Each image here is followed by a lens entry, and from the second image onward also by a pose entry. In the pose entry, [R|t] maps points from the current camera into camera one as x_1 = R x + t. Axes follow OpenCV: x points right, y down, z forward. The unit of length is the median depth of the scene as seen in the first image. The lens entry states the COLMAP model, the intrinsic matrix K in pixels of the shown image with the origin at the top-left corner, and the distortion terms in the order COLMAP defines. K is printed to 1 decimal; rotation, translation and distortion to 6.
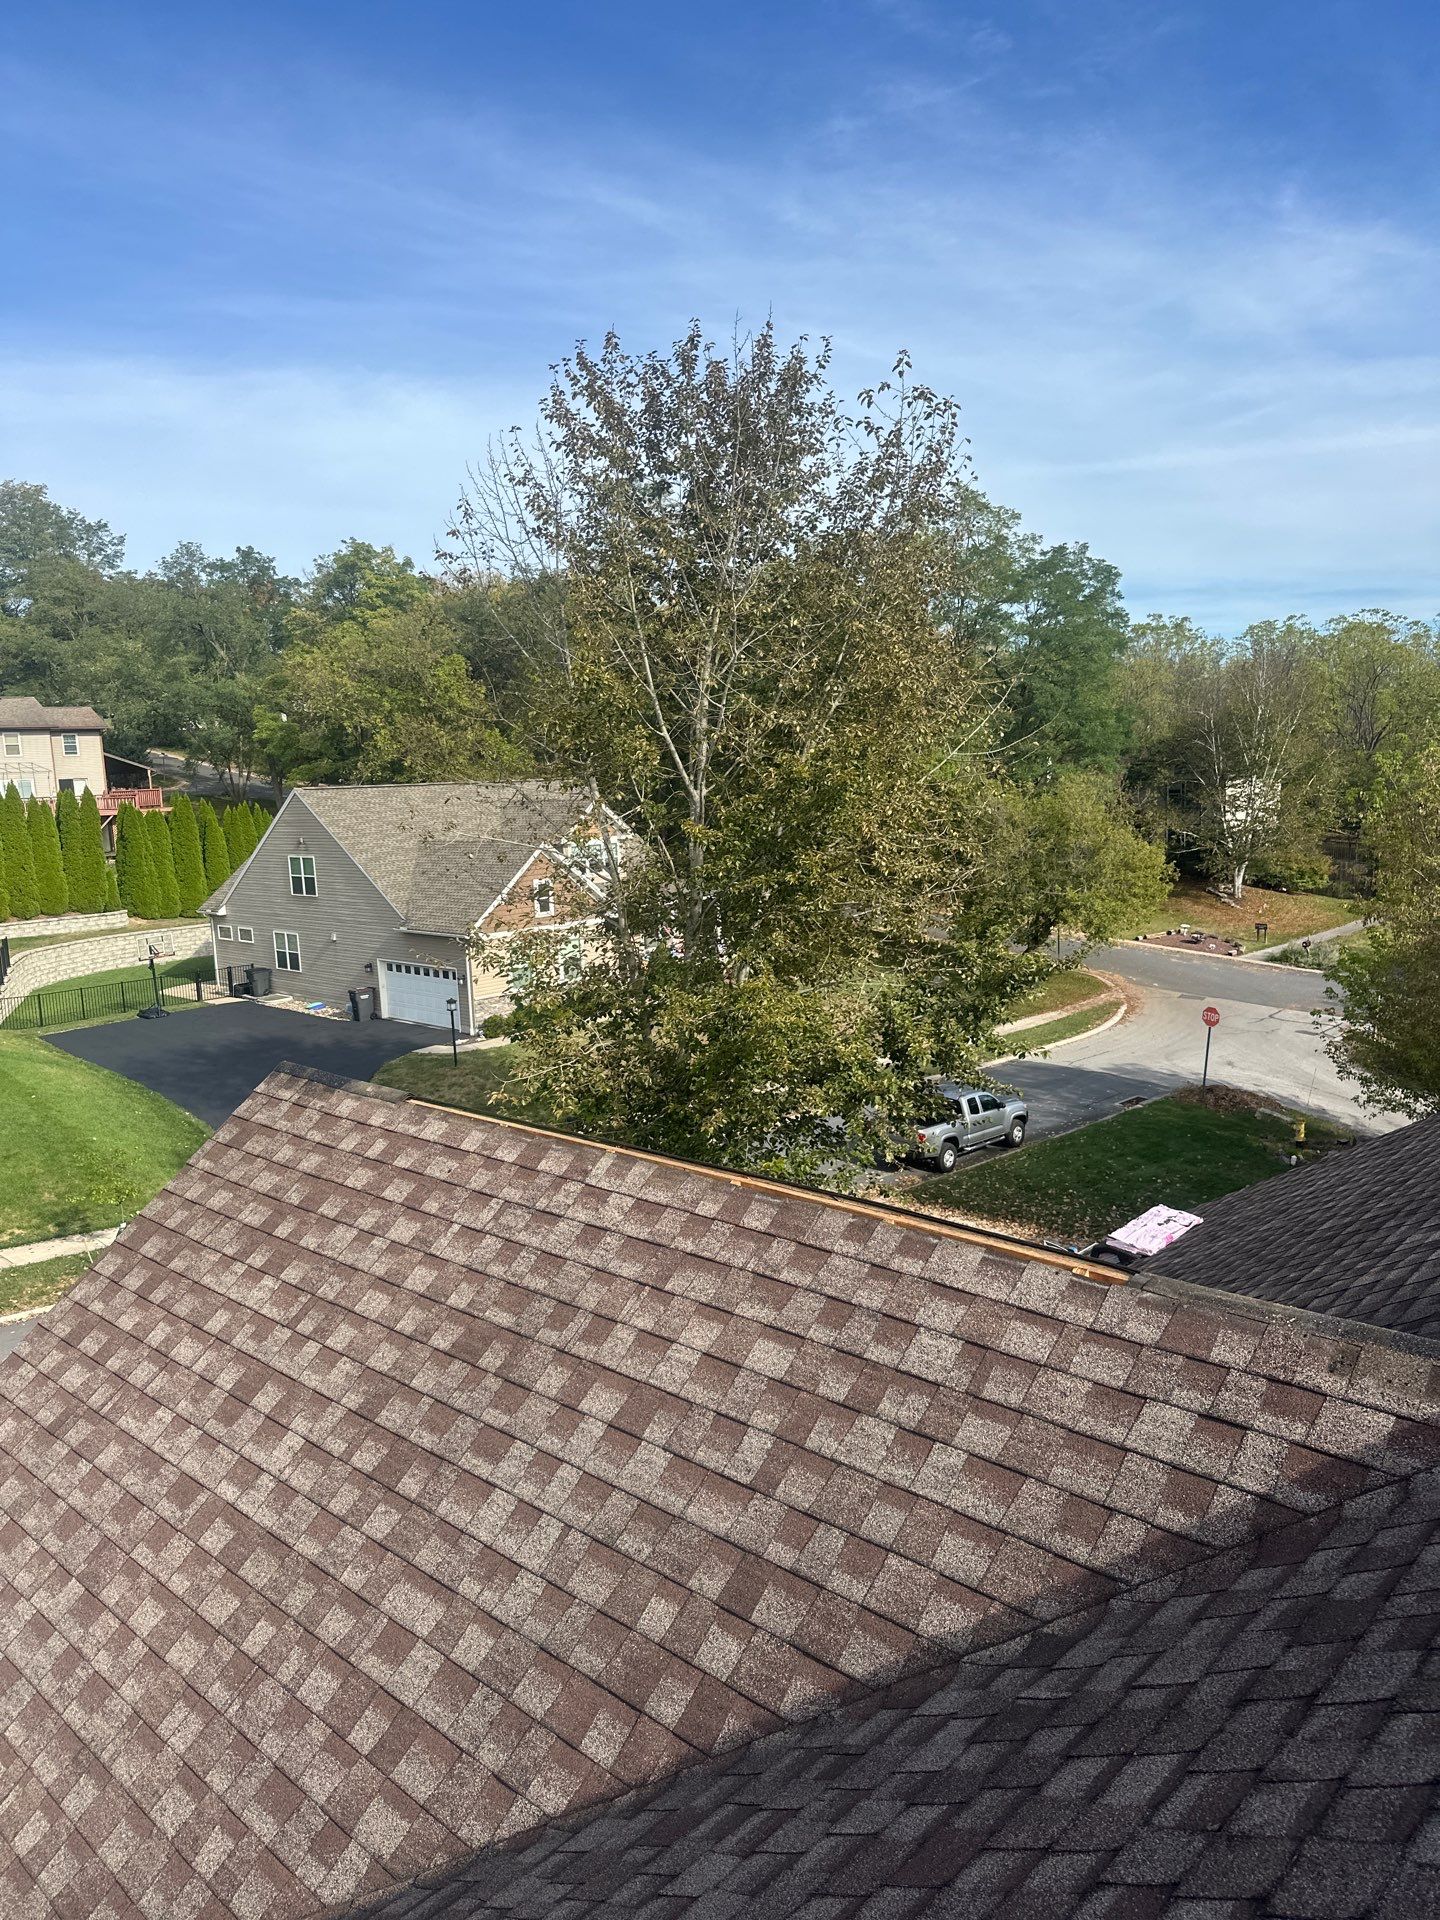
lens RADIAL K [[1328.8, 0, 729.0], [0, 1328.8, 950.4], [0, 0, 1]] dist [0.174144, -0.388044]
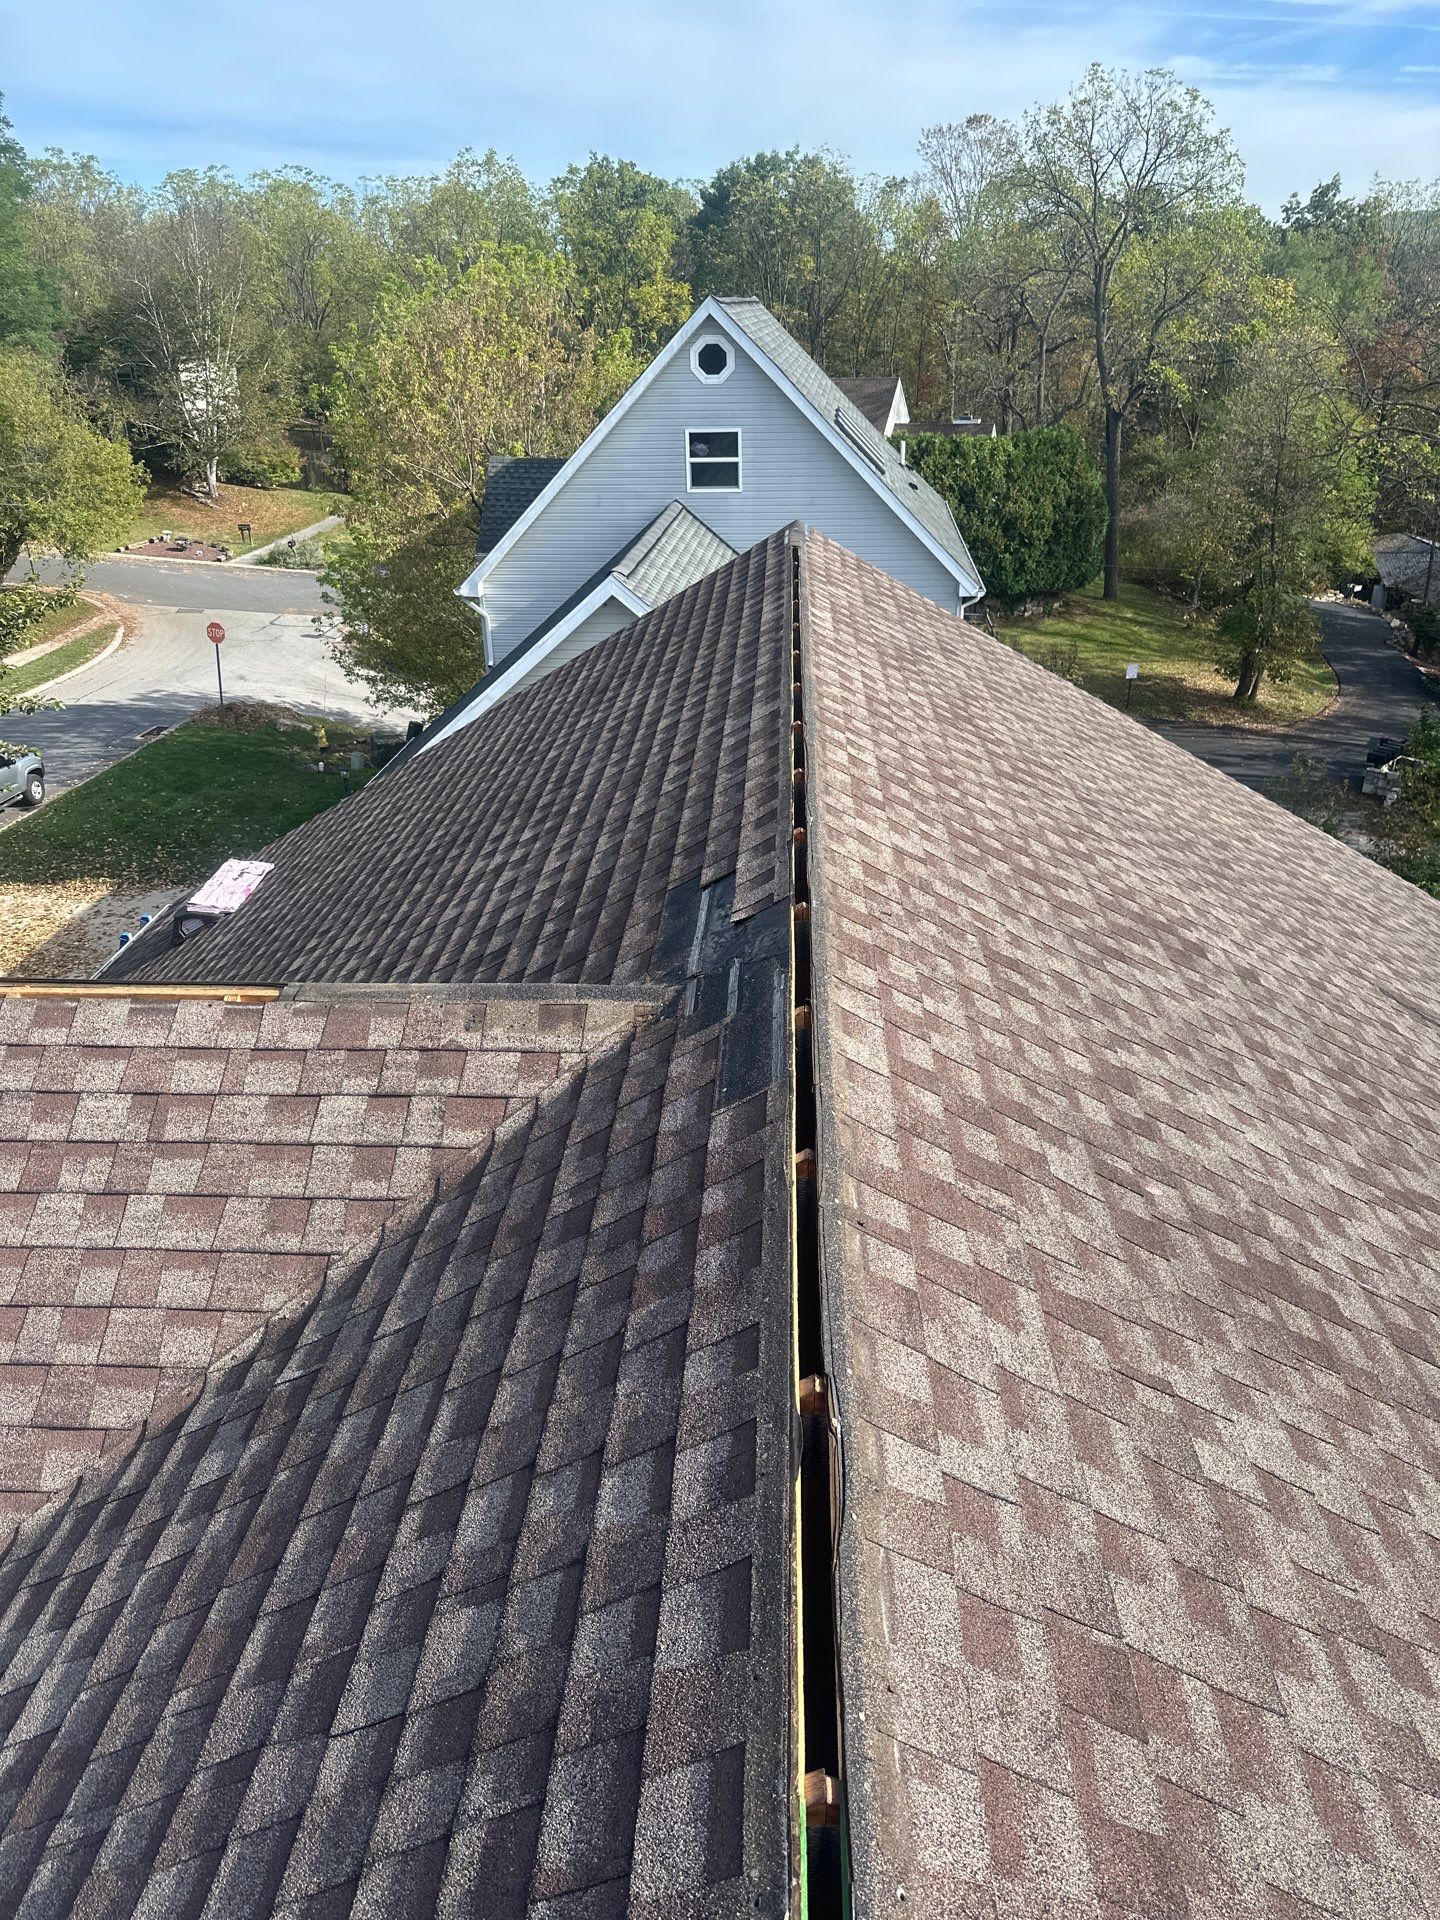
lens RADIAL K [[1344.5, 0, 711.8], [0, 1344.5, 950.6], [0, 0, 1]] dist [0.068045, -0.096332]
pose [[0.766068, -0.251551, 0.591491, -0.007141], [0.074064, 0.948654, 0.307522, -0.009798], [-0.638478, -0.191775, 0.745365, -0.002125]]
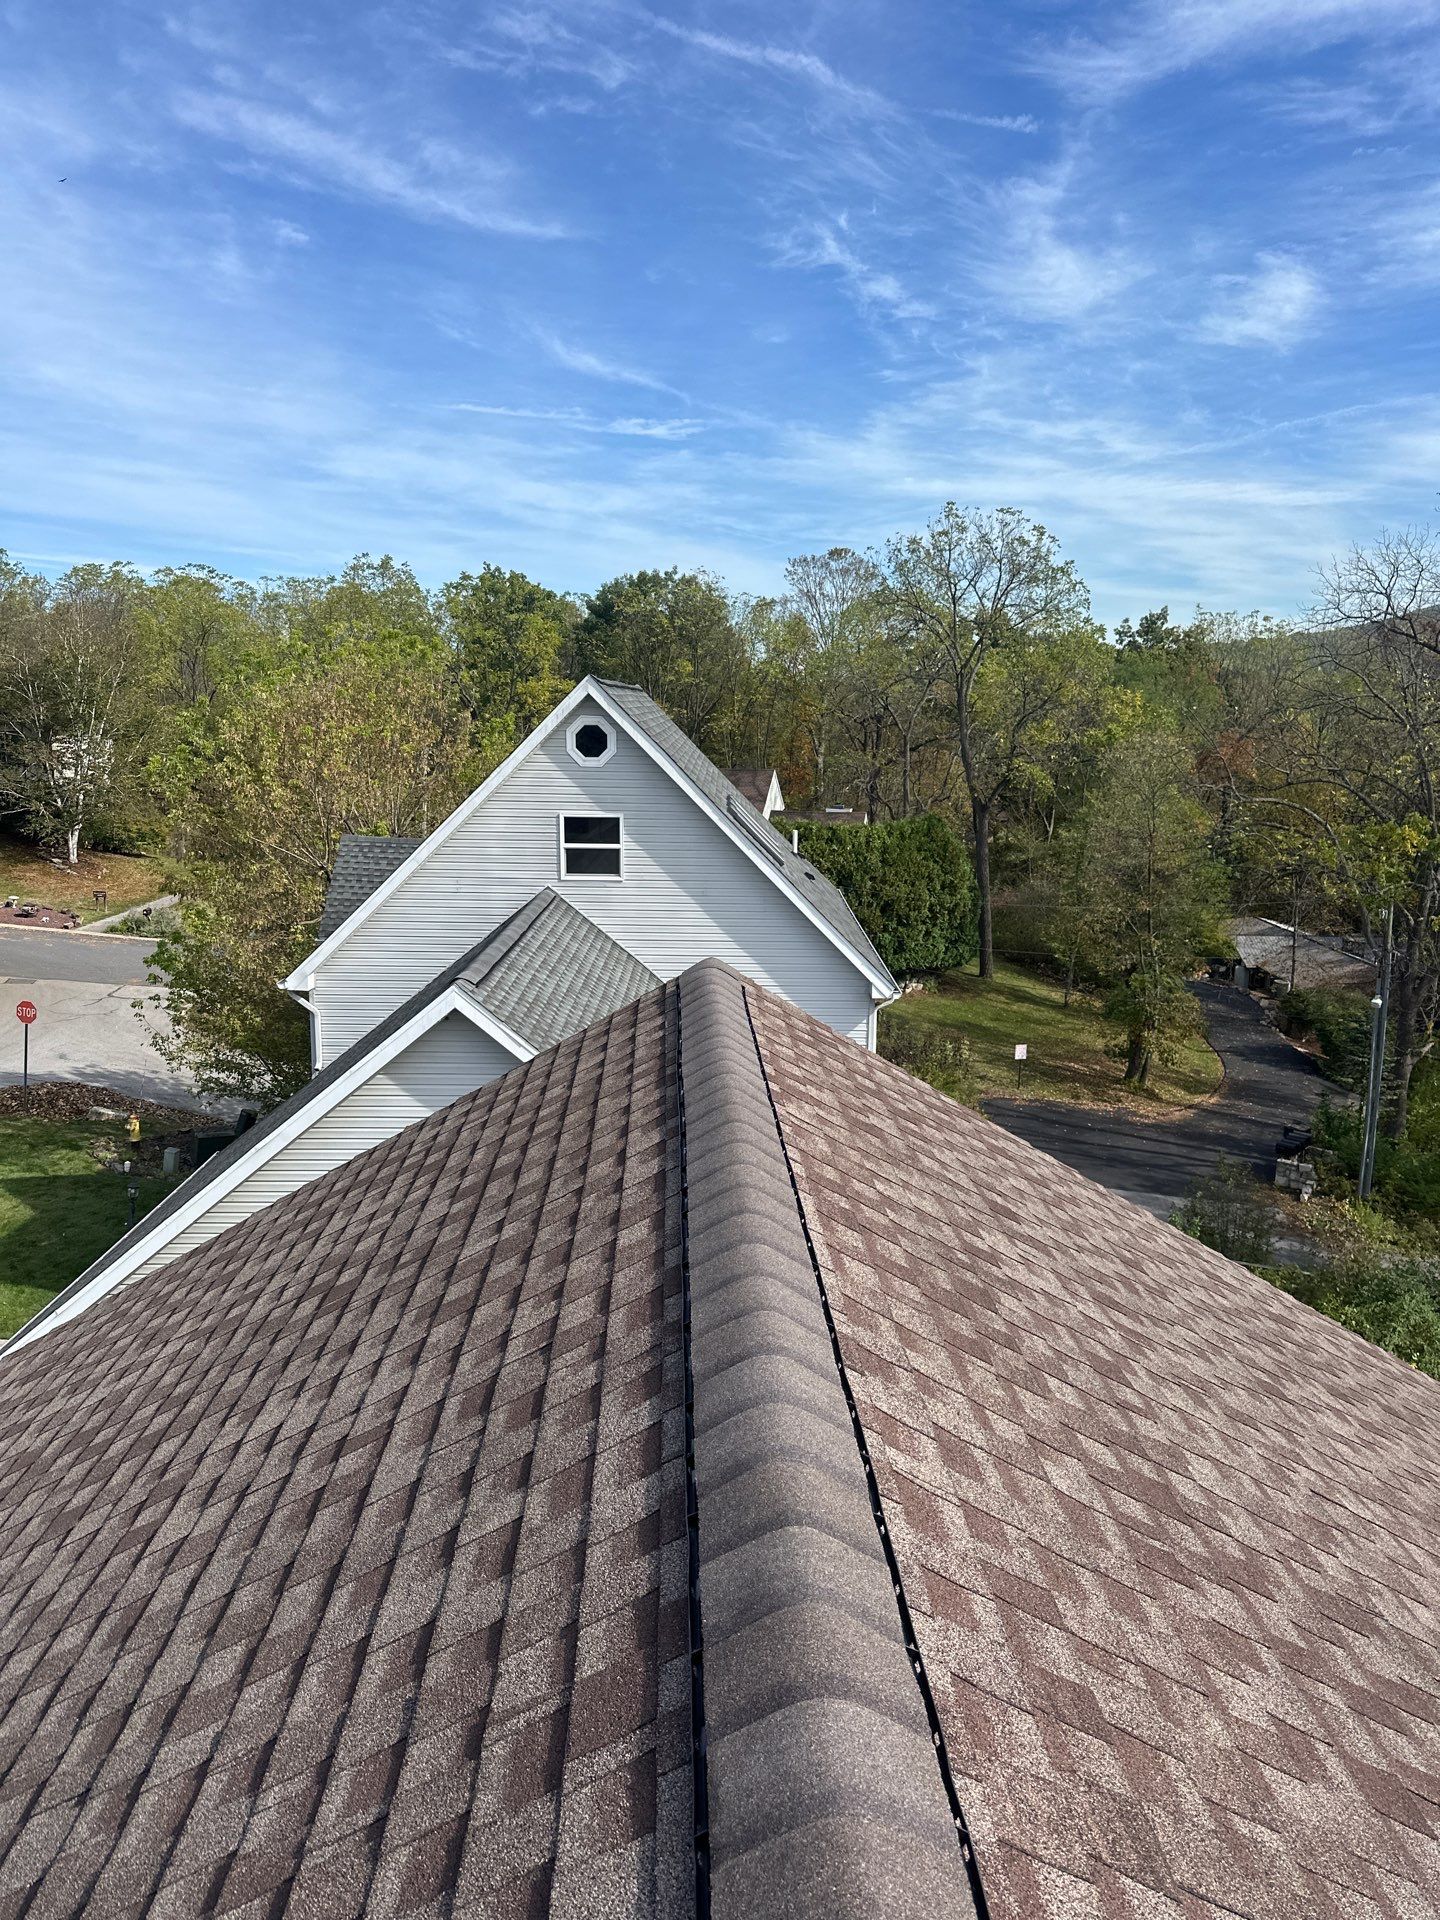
lens RADIAL K [[1336.2, 0, 716.5], [0, 1336.2, 953.6], [0, 0, 1]] dist [0.105488, -0.175373]
pose [[0.705988, -0.081443, 0.703525, 0.076633], [0.056116, 0.996676, 0.059066, -0.018468], [-0.705997, -0.002220, 0.708212, 0.093261]]
